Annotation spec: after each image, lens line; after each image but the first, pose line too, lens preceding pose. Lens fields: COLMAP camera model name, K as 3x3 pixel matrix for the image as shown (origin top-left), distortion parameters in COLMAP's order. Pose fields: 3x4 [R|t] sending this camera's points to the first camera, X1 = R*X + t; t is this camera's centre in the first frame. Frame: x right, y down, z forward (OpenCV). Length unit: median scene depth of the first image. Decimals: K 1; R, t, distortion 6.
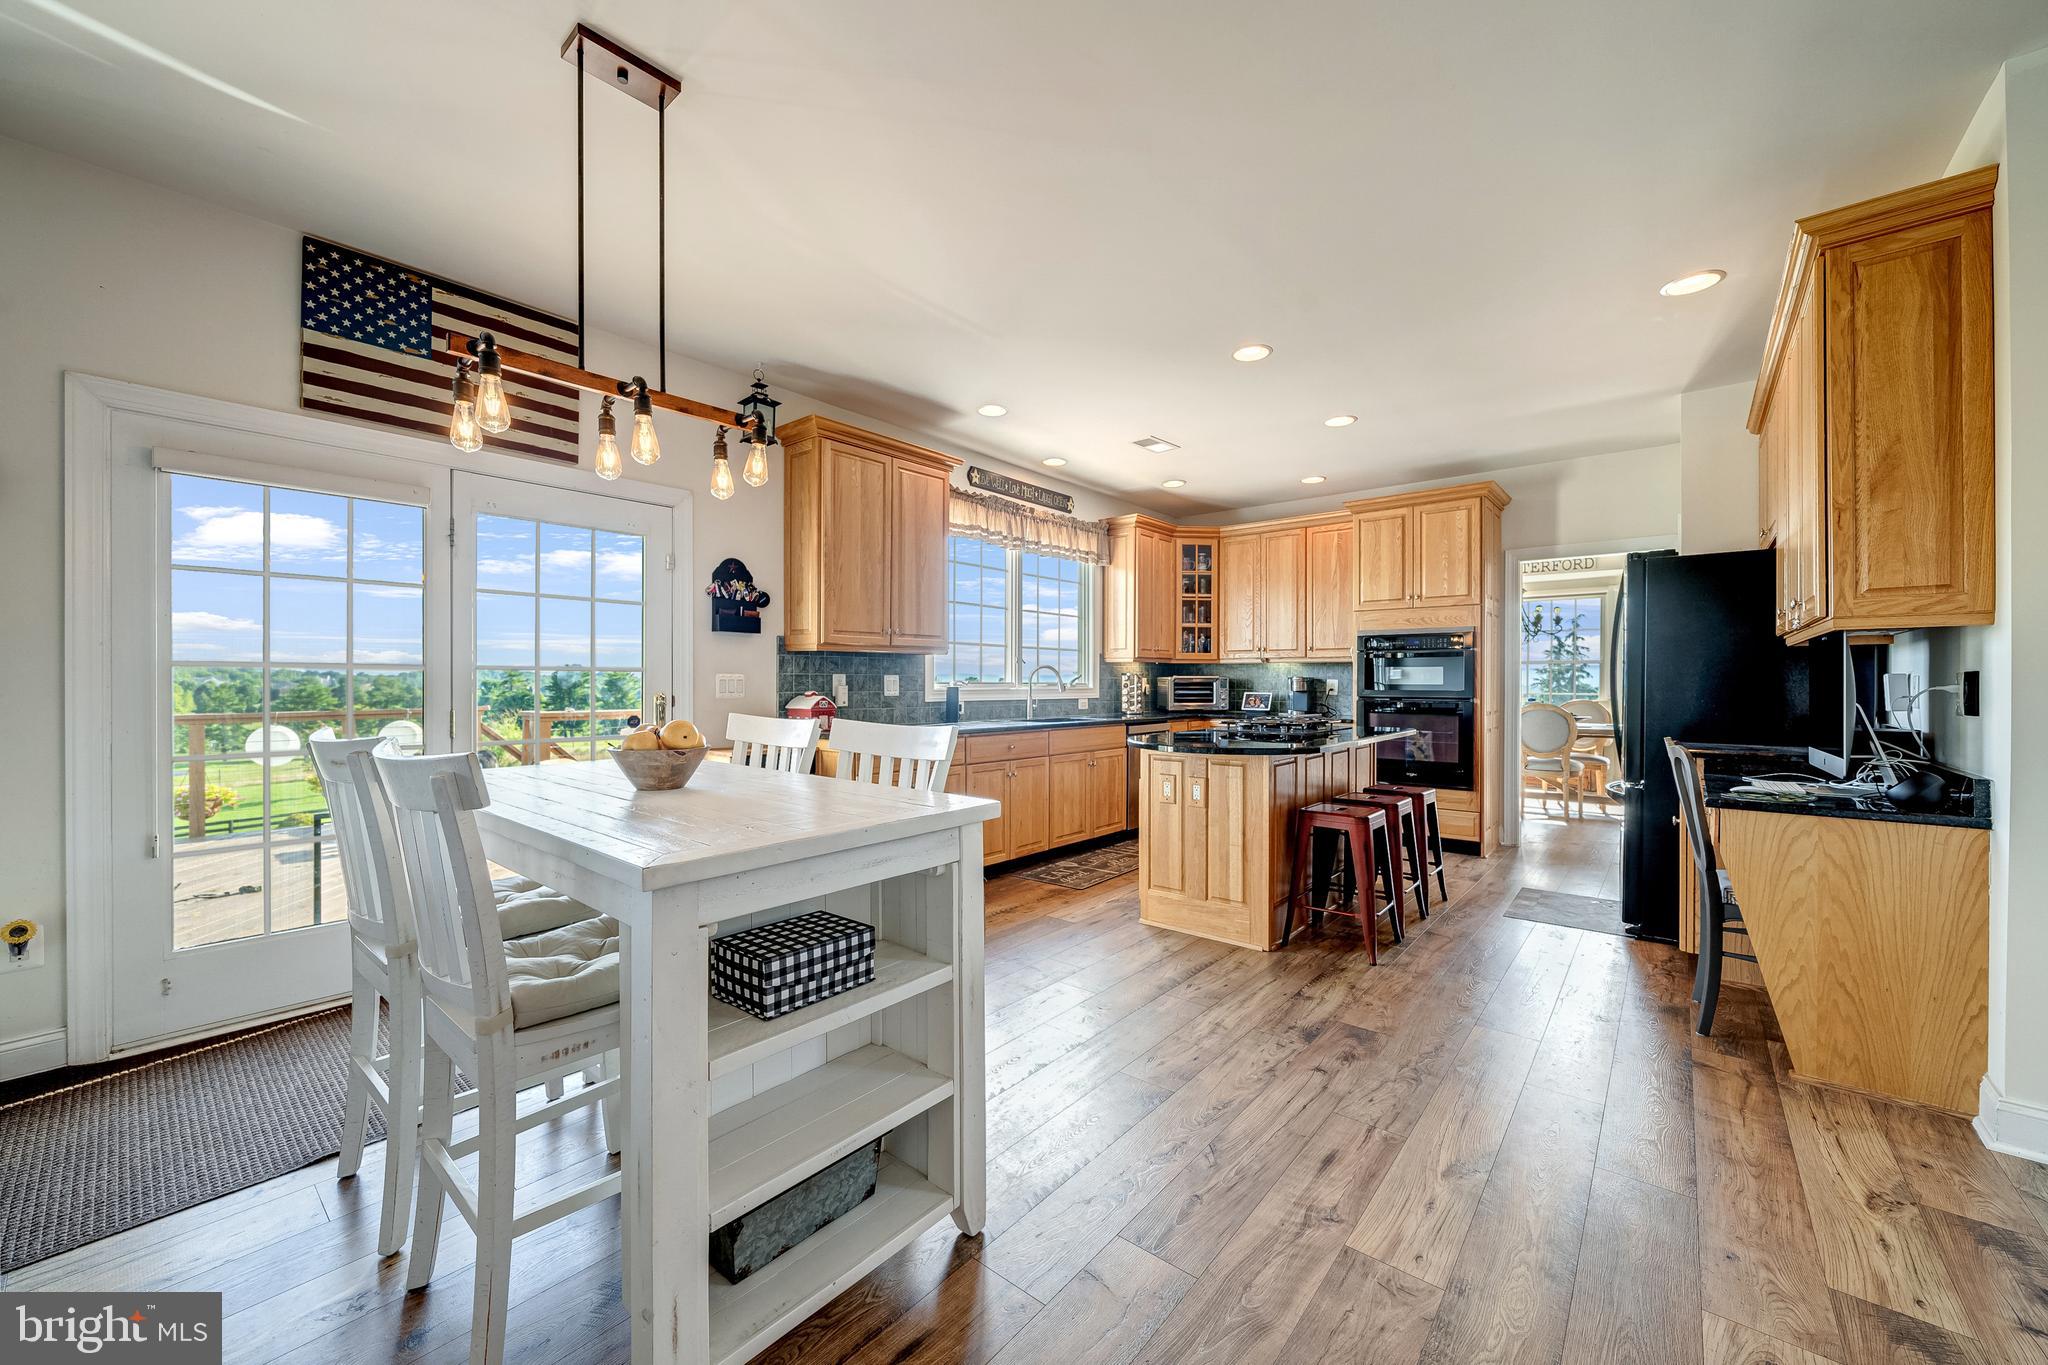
lens RADIAL K [[767.2, 0, 1035.3], [0, 767.2, 681.0], [0, 0, 1]] dist [0.001016, -0.001171]
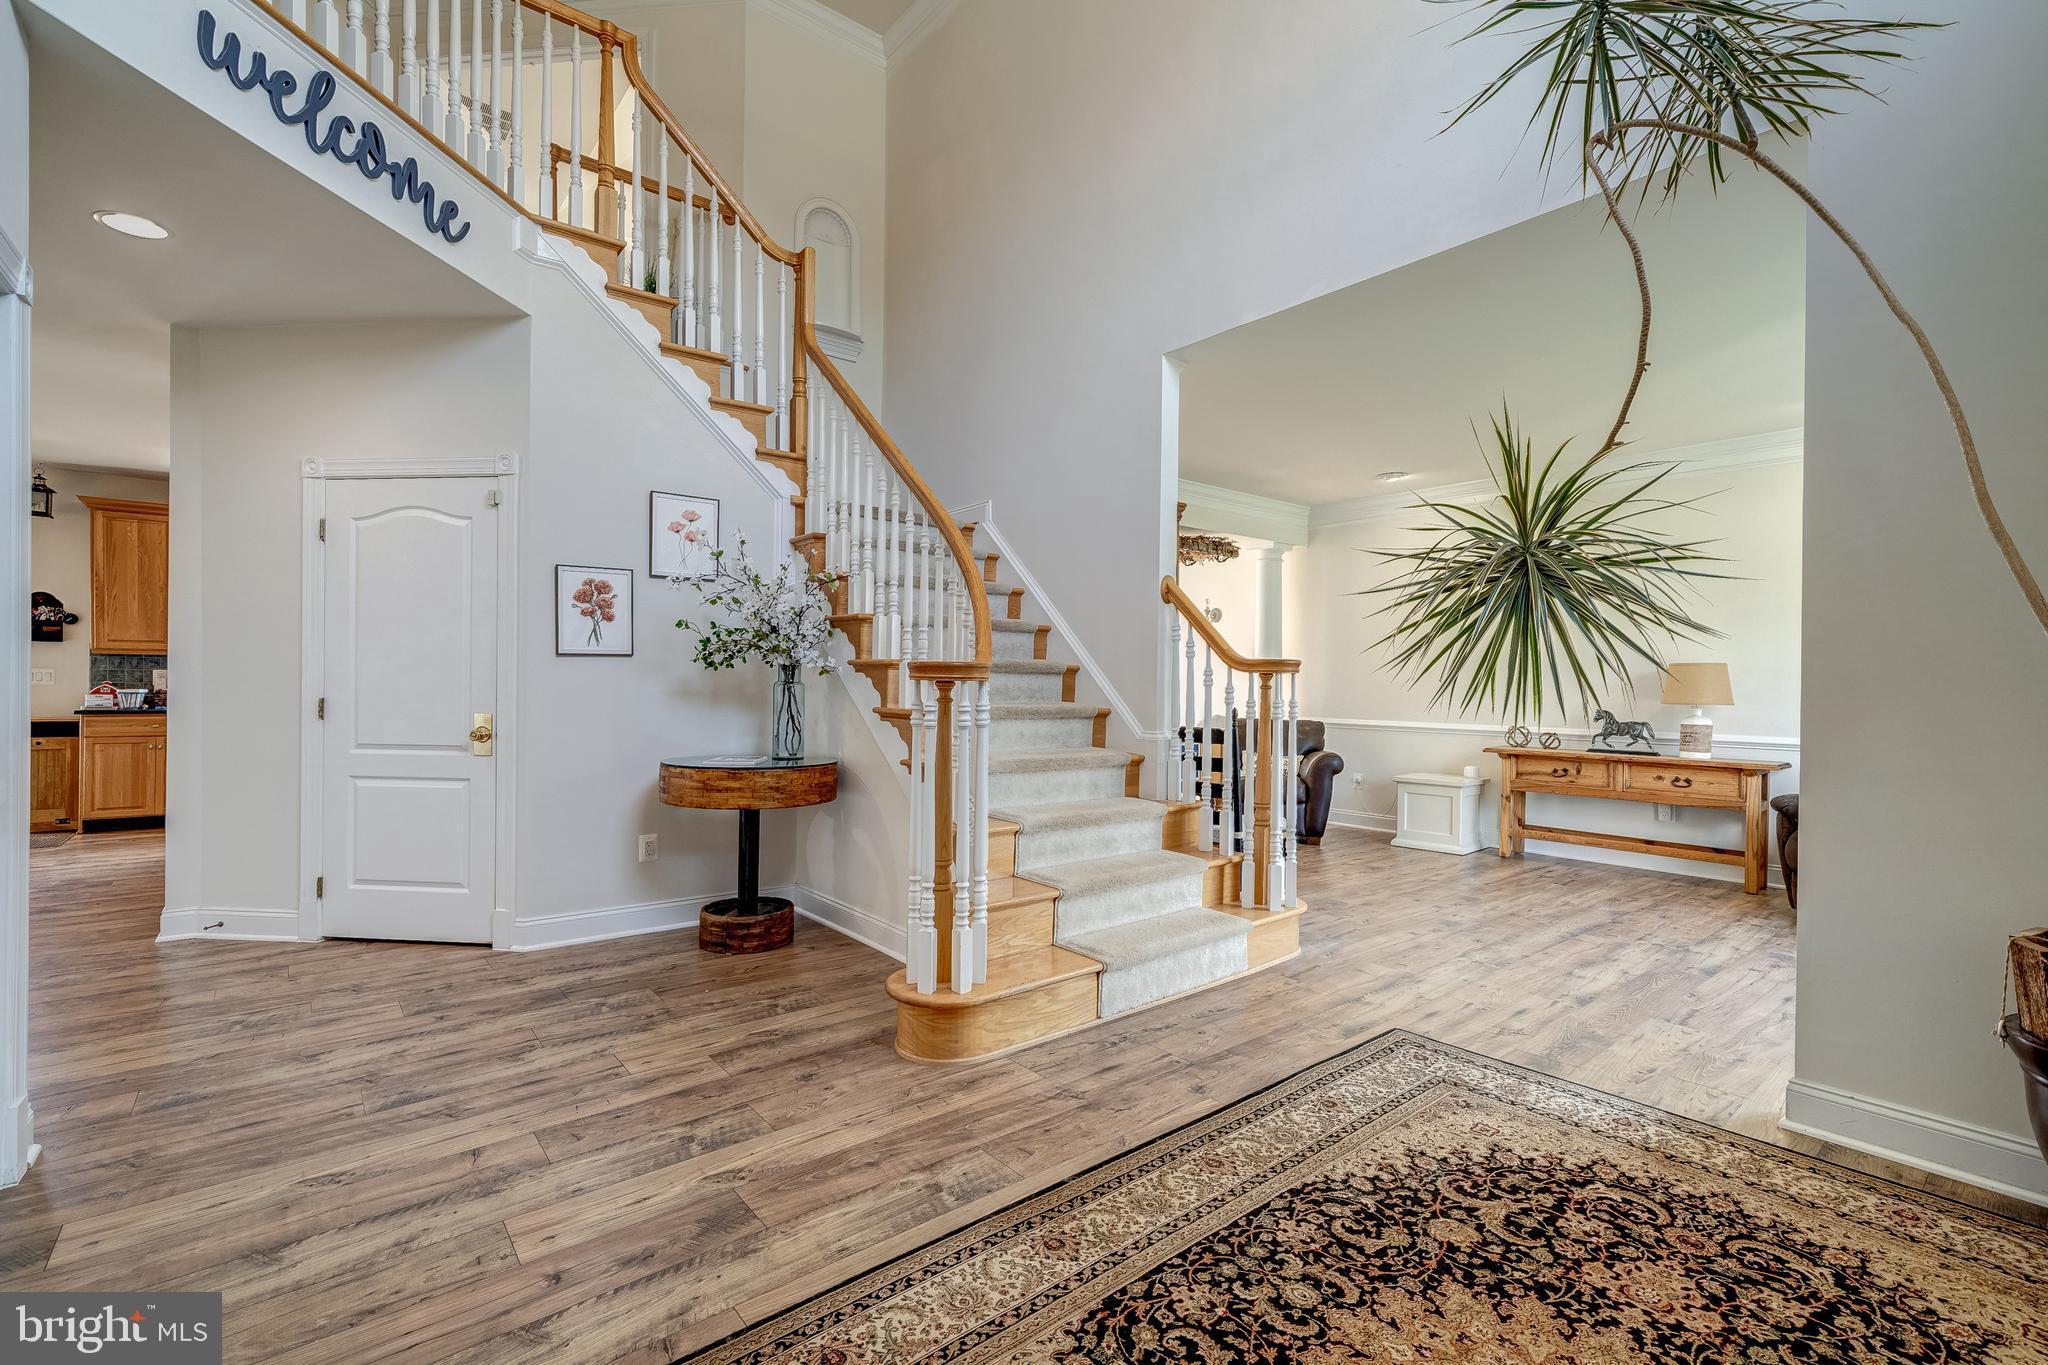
lens RADIAL K [[843.9, 0, 988.7], [0, 843.9, 684.4], [0, 0, 1]] dist [0.007970, 0.000296]
pose [[0.984832, 0.009354, -0.173259, 1.360742], [-0.009473, 0.999955, 0.000136, 0.002570], [0.173253, 0.001507, 0.984876, -0.252539]]
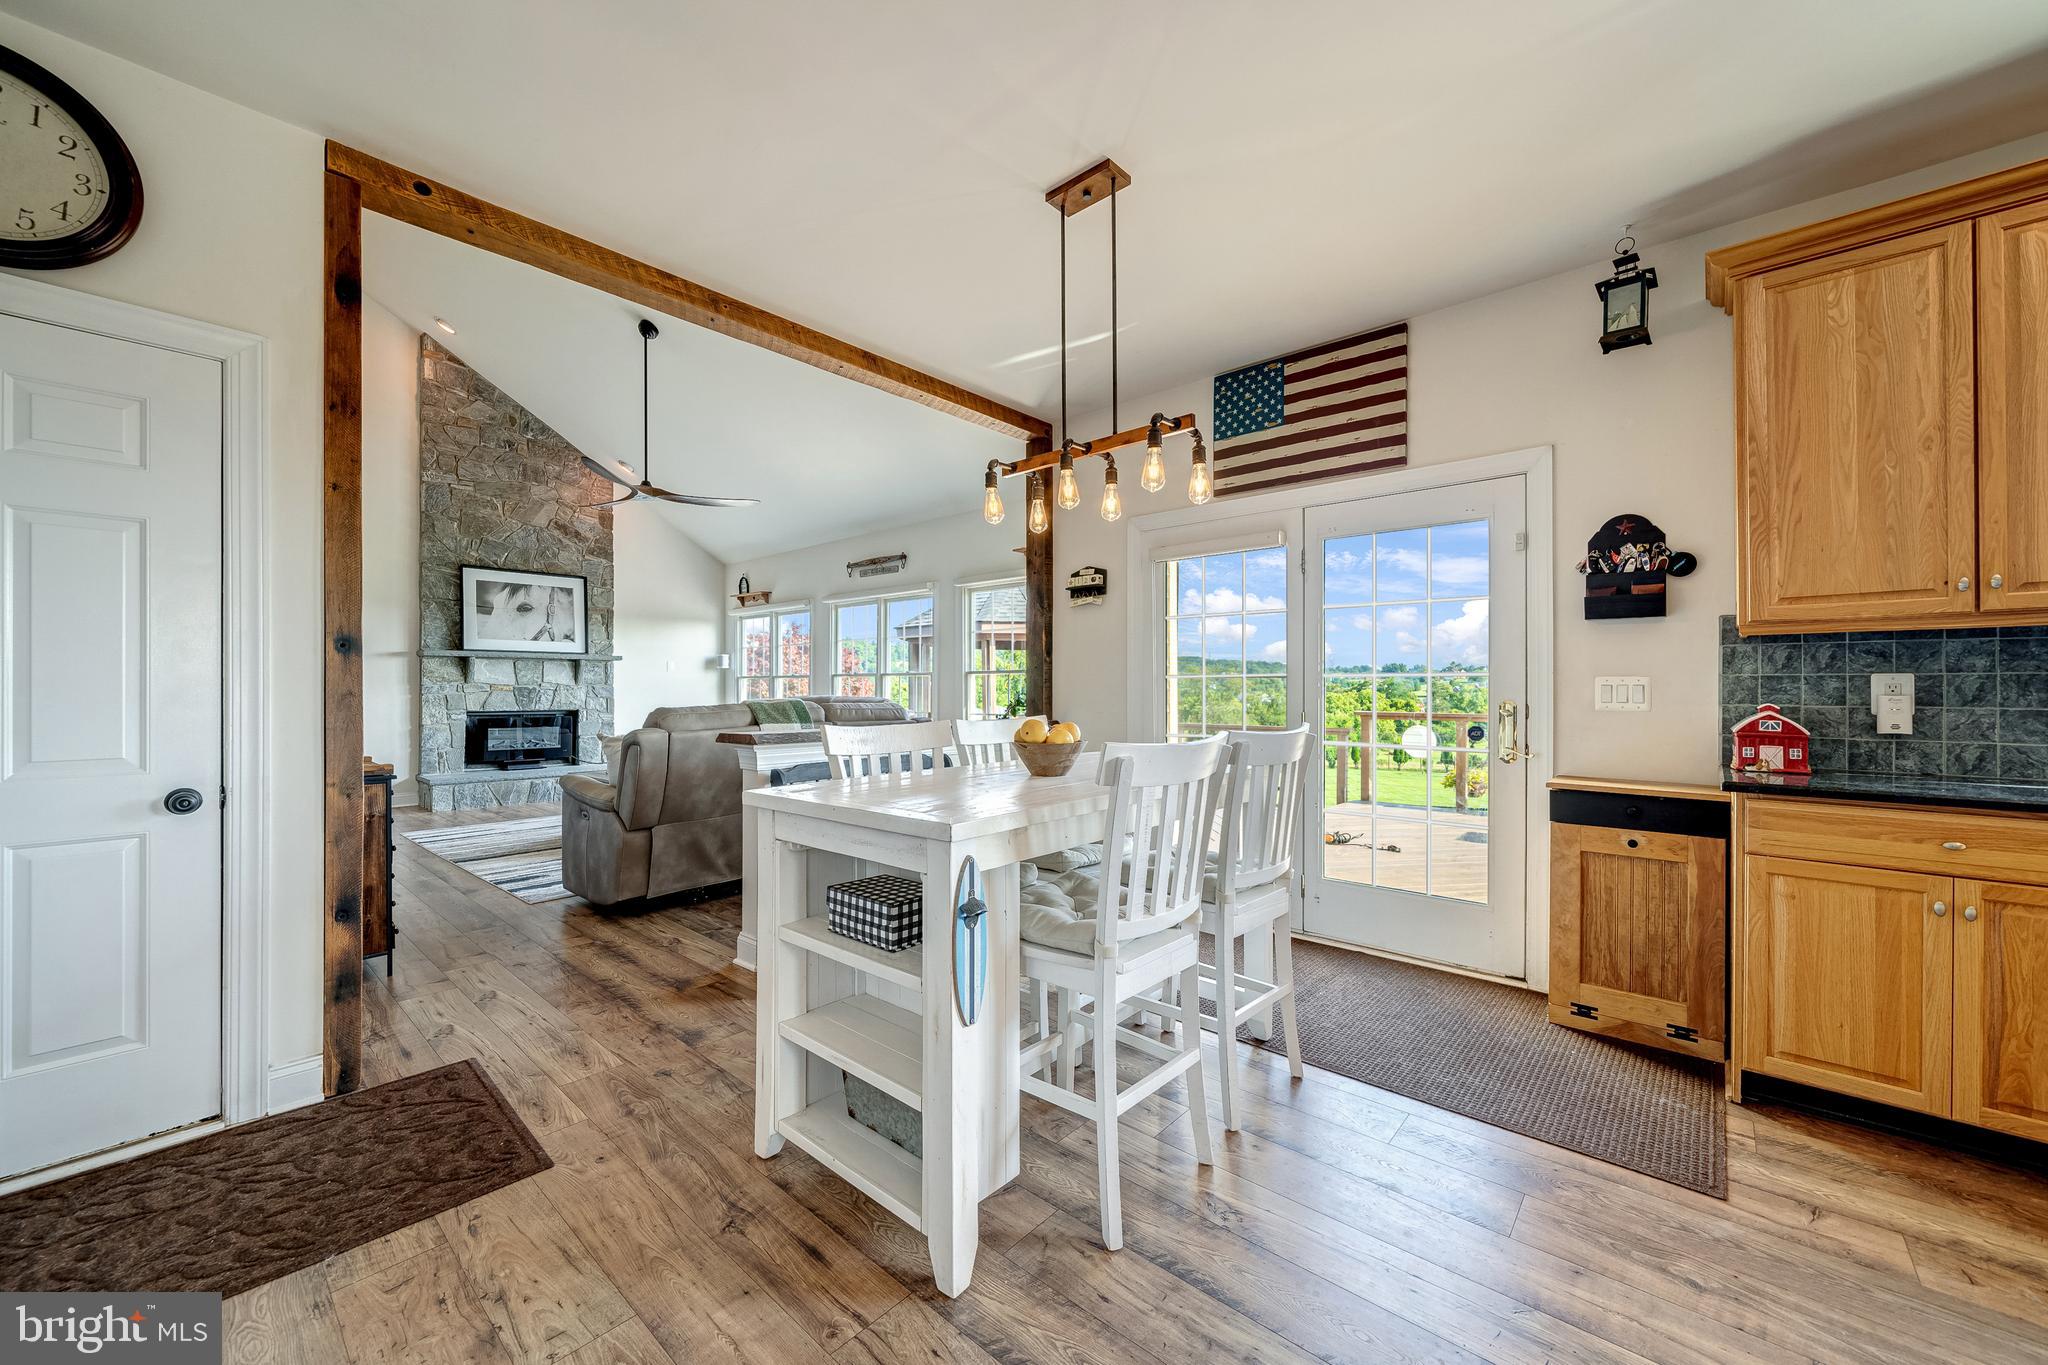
lens RADIAL K [[767.2, 0, 1016.6], [0, 767.2, 690.8], [0, 0, 1]] dist [0.001016, -0.001171]
pose [[-0.033801, 0.004507, -0.999418, 0.268528], [0.000875, 0.999990, 0.004480, 0.000142], [0.999428, -0.000723, -0.033805, 0.362720]]
